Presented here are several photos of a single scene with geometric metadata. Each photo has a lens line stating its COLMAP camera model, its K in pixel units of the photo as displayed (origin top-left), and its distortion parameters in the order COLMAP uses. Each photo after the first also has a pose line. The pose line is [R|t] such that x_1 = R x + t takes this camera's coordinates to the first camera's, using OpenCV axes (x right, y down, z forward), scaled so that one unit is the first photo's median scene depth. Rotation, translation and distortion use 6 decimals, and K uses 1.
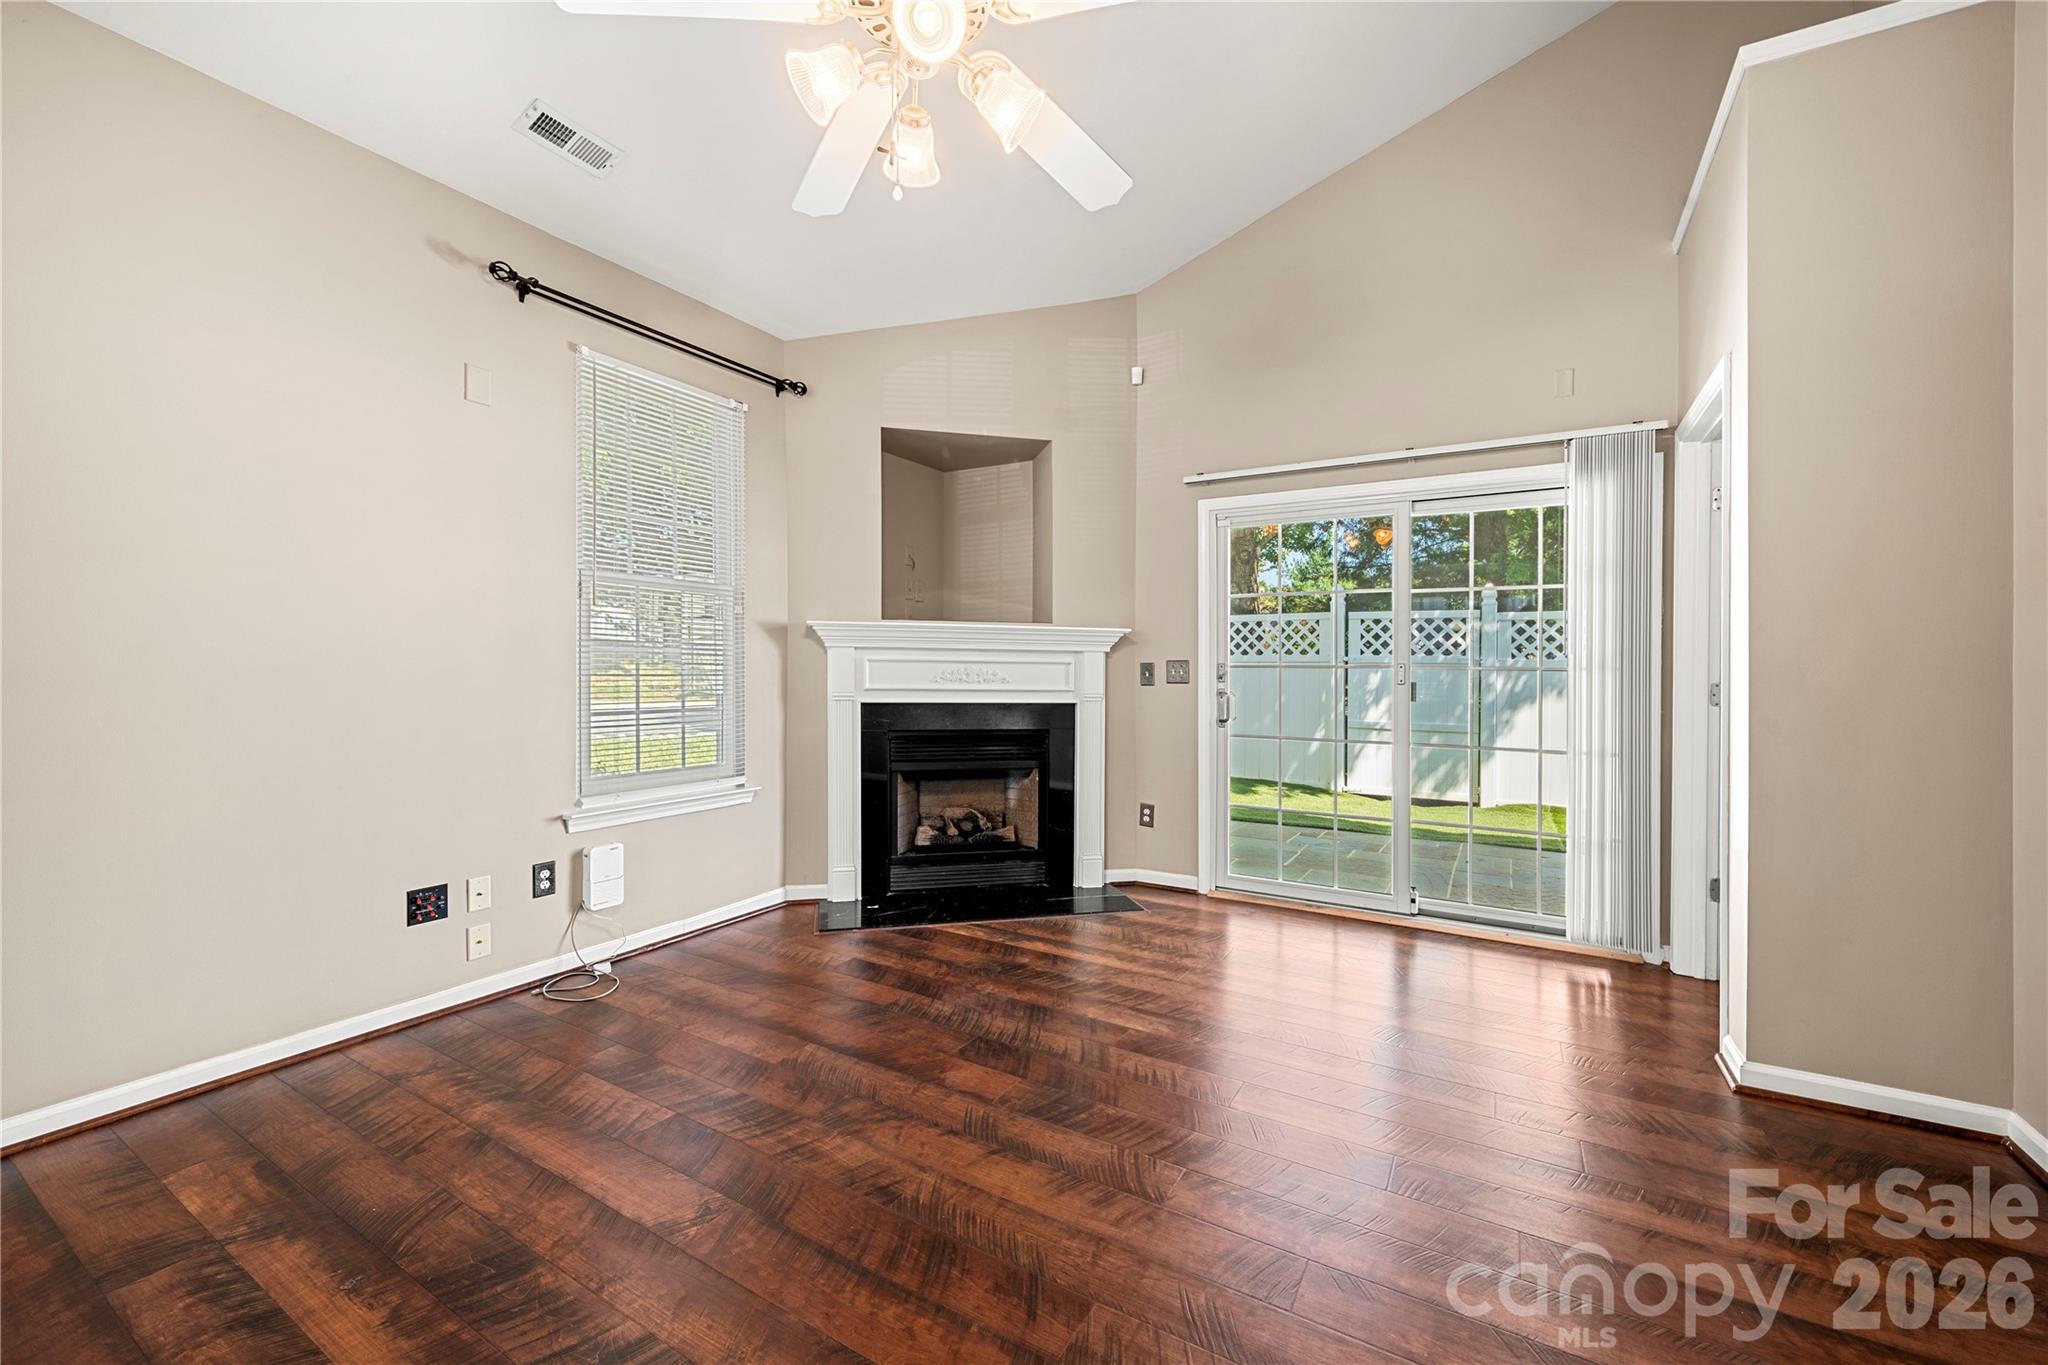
lens RADIAL K [[804.1, 0, 1027.0], [0, 804.1, 681.9], [0, 0, 1]] dist [0.003528, 0.000326]
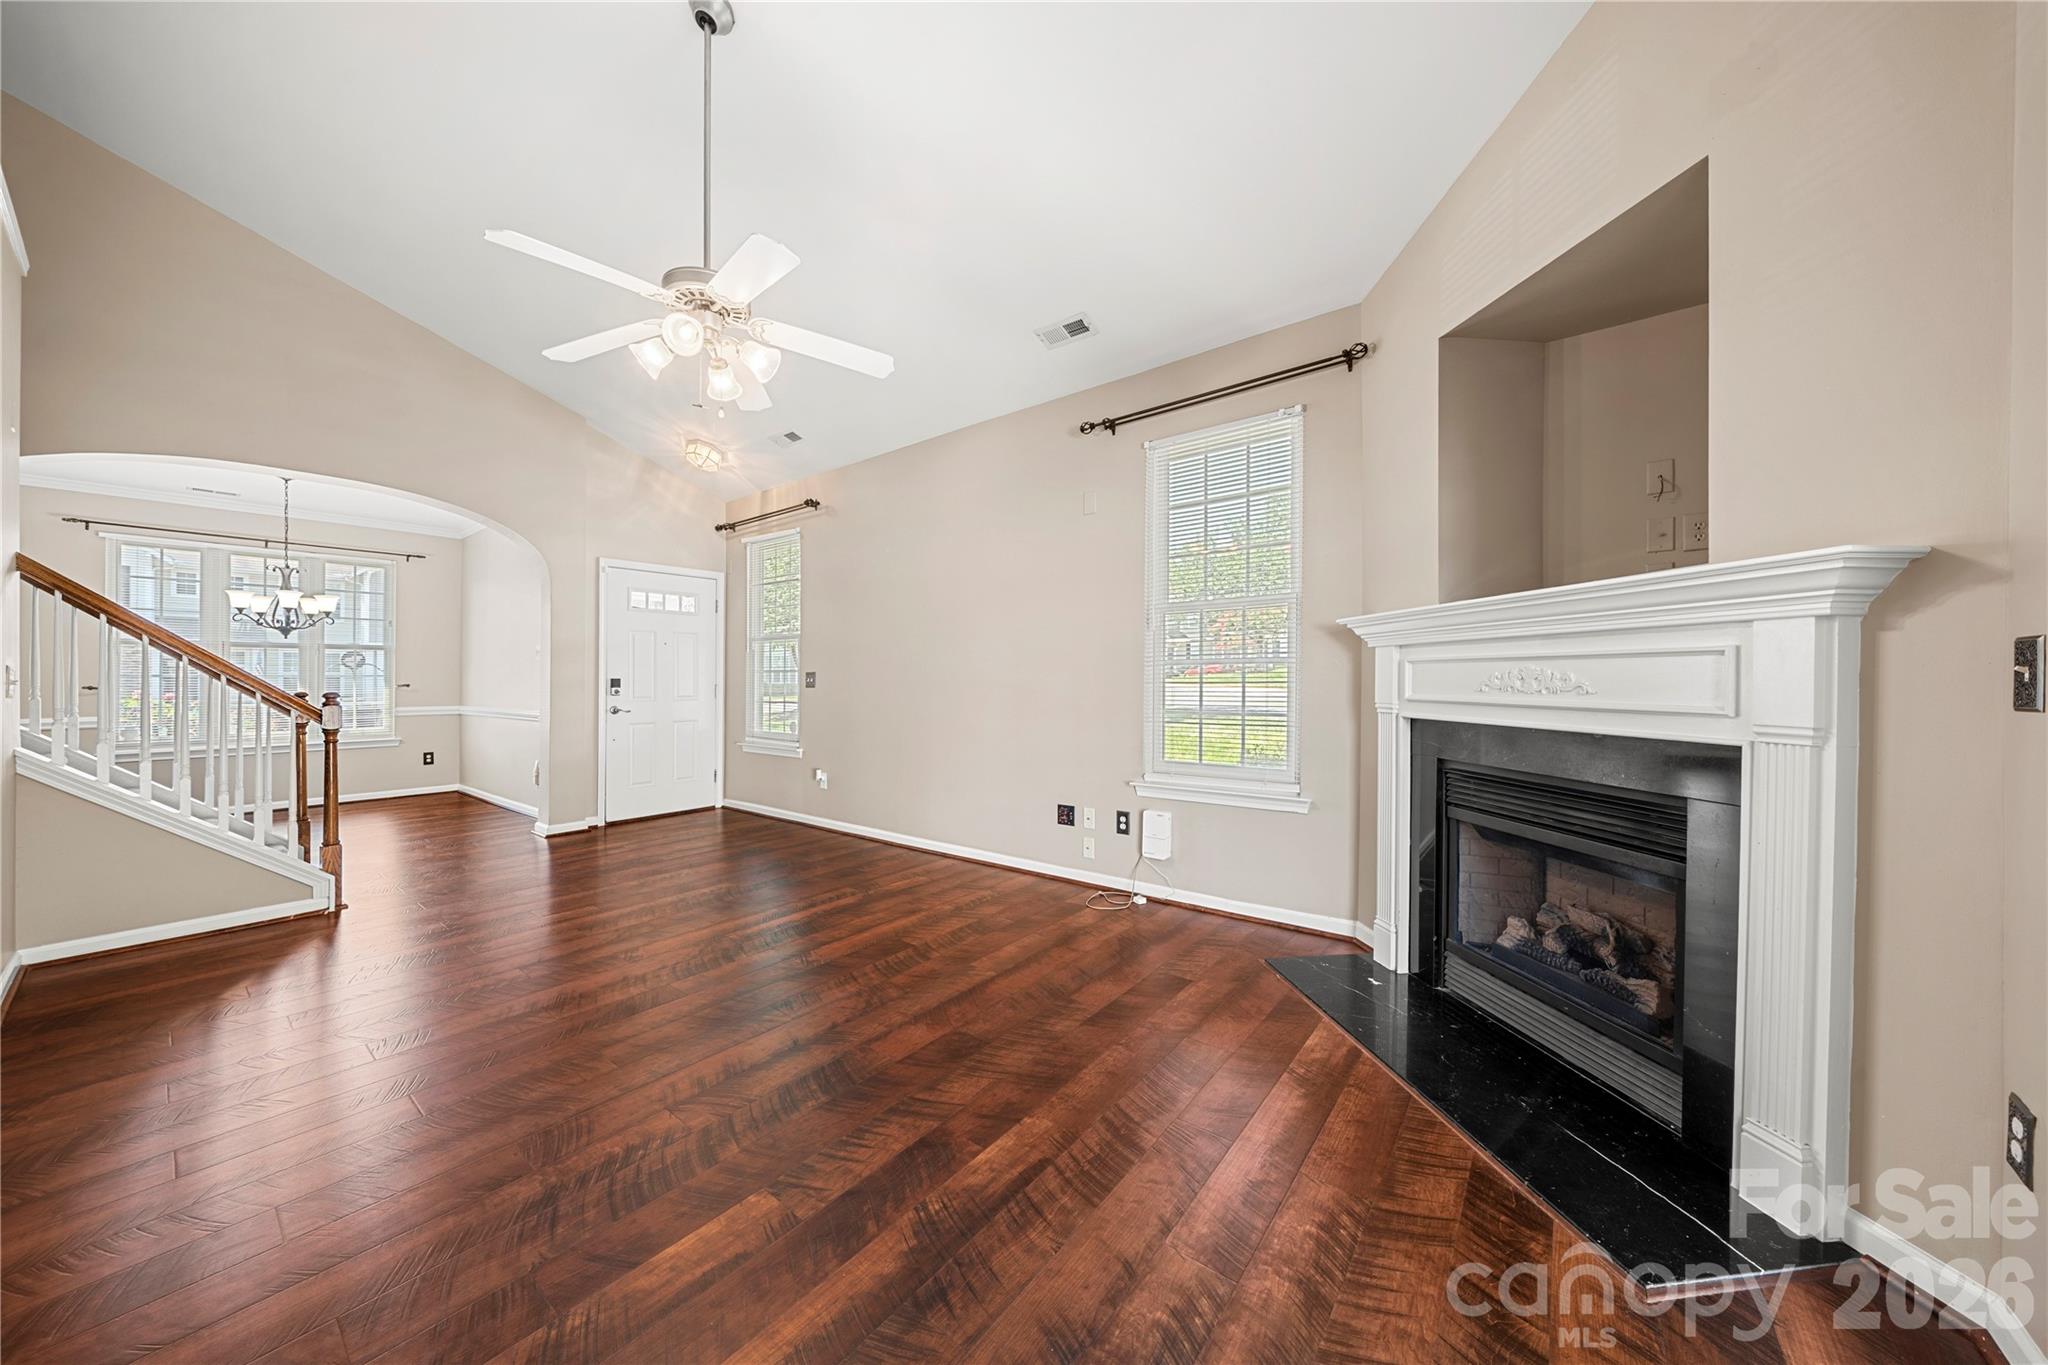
lens RADIAL K [[711.0, 0, 1018.0], [0, 711.0, 677.2], [0, 0, 1]] dist [-0.008815, 0.000138]
pose [[-0.140285, -0.006744, -0.990088, 0.522273], [-0.005139, 0.999968, -0.006083, -0.006123], [0.990098, 0.004235, -0.140315, 0.743597]]
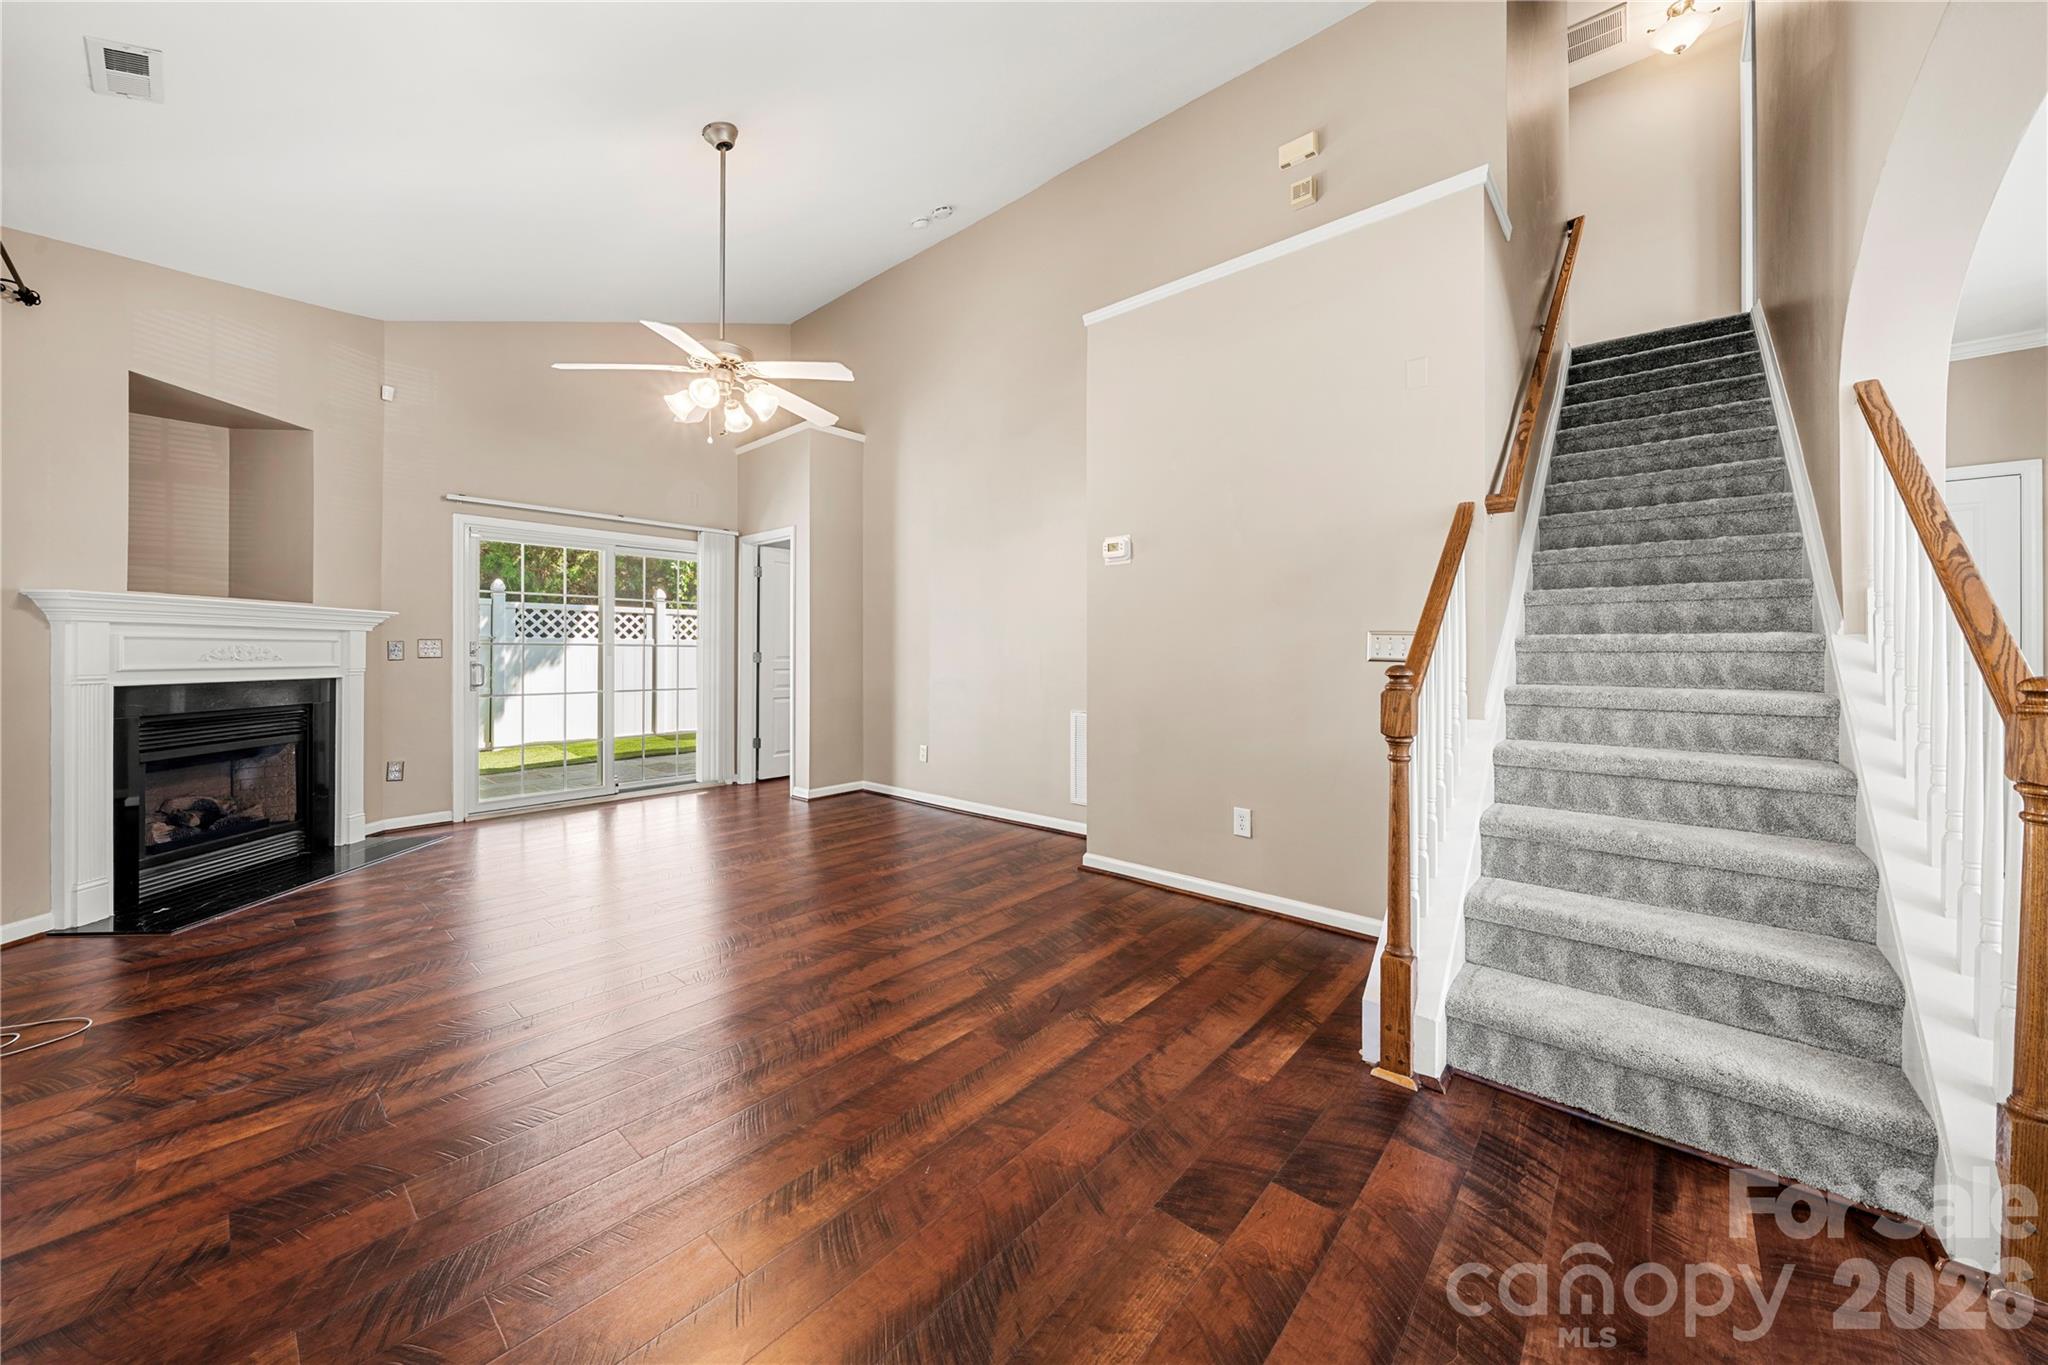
lens RADIAL K [[711.0, 0, 1013.9], [0, 711.0, 644.9], [0, 0, 1]] dist [-0.008815, 0.000138]
pose [[0.186861, 0.000546, 0.982386, -0.776853], [0.011516, 0.999930, -0.002746, -0.004991], [-0.982319, 0.011826, 0.186841, -0.086156]]
